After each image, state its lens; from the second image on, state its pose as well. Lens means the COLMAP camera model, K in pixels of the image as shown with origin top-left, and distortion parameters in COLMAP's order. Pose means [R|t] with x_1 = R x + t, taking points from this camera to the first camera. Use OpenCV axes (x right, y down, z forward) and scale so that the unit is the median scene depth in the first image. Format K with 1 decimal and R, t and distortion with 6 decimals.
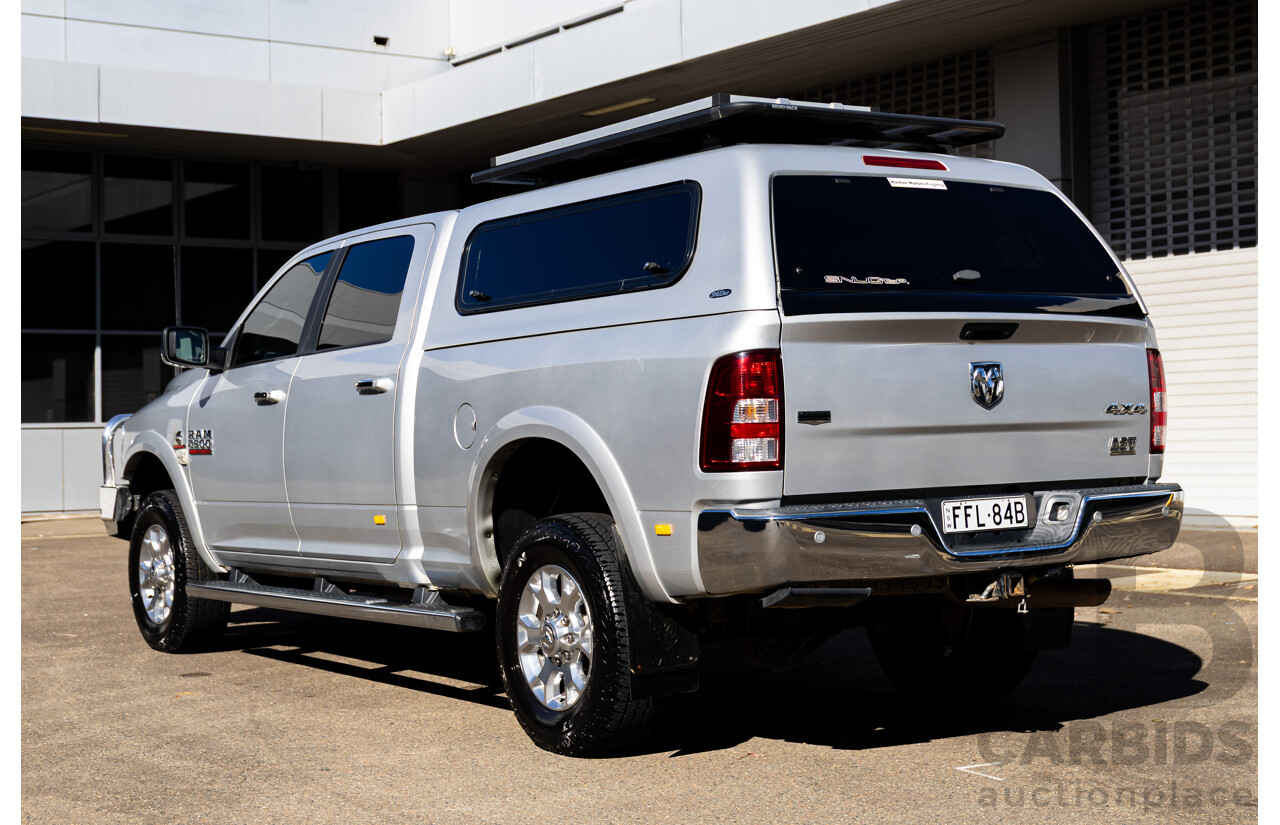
lens RADIAL K [[1830.6, 0, 640.0], [0, 1830.6, 412.5], [0, 0, 1]] dist [0.013543, 0.027104]
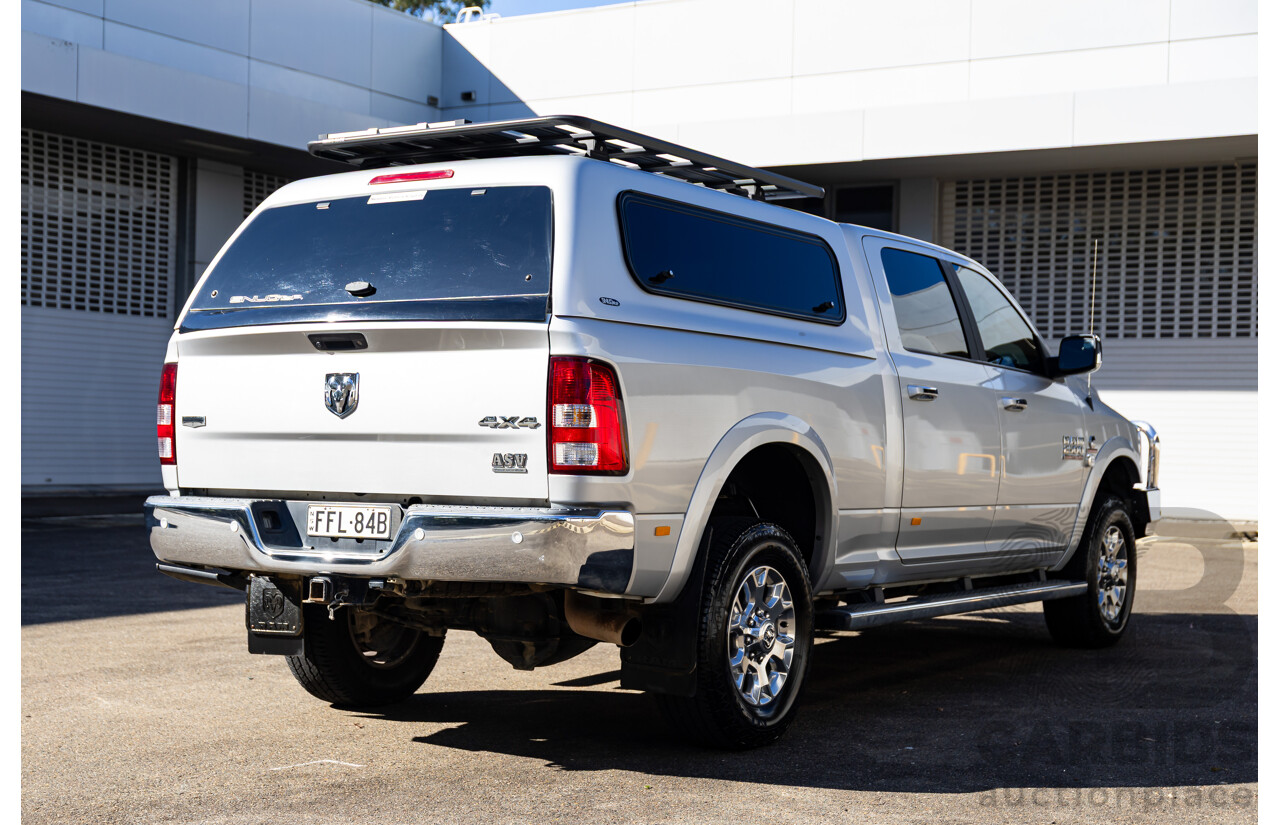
lens RADIAL K [[1830.6, 0, 640.0], [0, 1830.6, 412.5], [0, 0, 1]] dist [0.013543, 0.027104]
pose [[0.402890, 0.016056, -0.915108, 1.191660], [-0.014122, 0.999836, 0.011325, -0.018748], [0.915140, 0.008361, 0.403050, 0.743217]]
